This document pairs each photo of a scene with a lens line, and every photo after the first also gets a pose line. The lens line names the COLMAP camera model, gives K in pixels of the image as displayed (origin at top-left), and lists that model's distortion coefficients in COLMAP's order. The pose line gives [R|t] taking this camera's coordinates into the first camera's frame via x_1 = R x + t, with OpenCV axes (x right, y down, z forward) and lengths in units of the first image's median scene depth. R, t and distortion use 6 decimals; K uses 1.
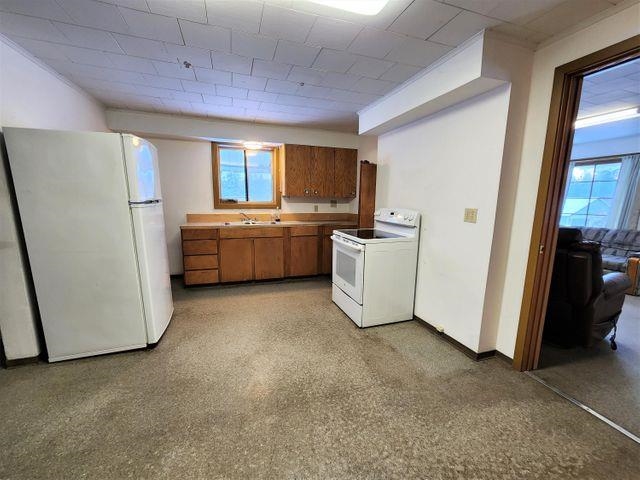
lens RADIAL K [[260.7, 0, 316.3], [0, 260.7, 241.6], [0, 0, 1]] dist [-0.002295, 0.001729]
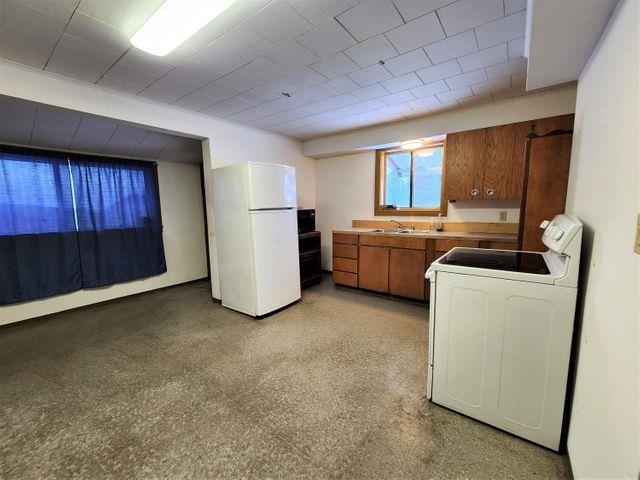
lens RADIAL K [[260.7, 0, 315.6], [0, 260.7, 241.9], [0, 0, 1]] dist [-0.002295, 0.001729]
pose [[0.574192, 0.087995, -0.813978, 0.494196], [-0.110853, 0.993408, 0.029195, -0.044388], [0.811182, 0.073468, 0.580161, 0.369273]]
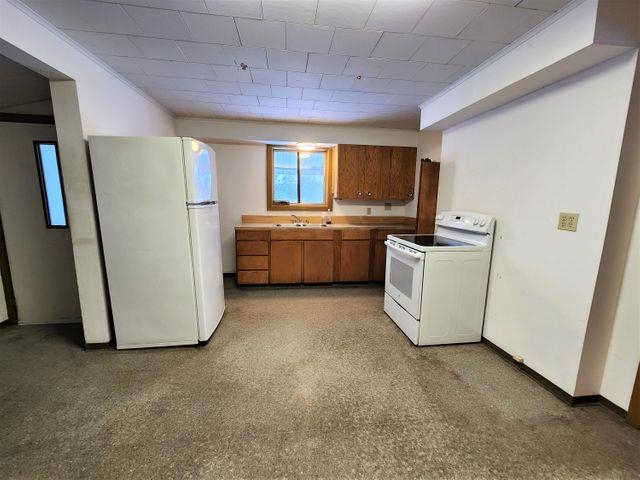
lens RADIAL K [[260.7, 0, 317.3], [0, 260.7, 242.3], [0, 0, 1]] dist [-0.002295, 0.001729]
pose [[0.981743, 0.032544, -0.187410, -0.007388], [-0.033705, 0.999427, -0.003014, -0.008355], [0.187204, 0.009276, 0.982277, 0.060398]]
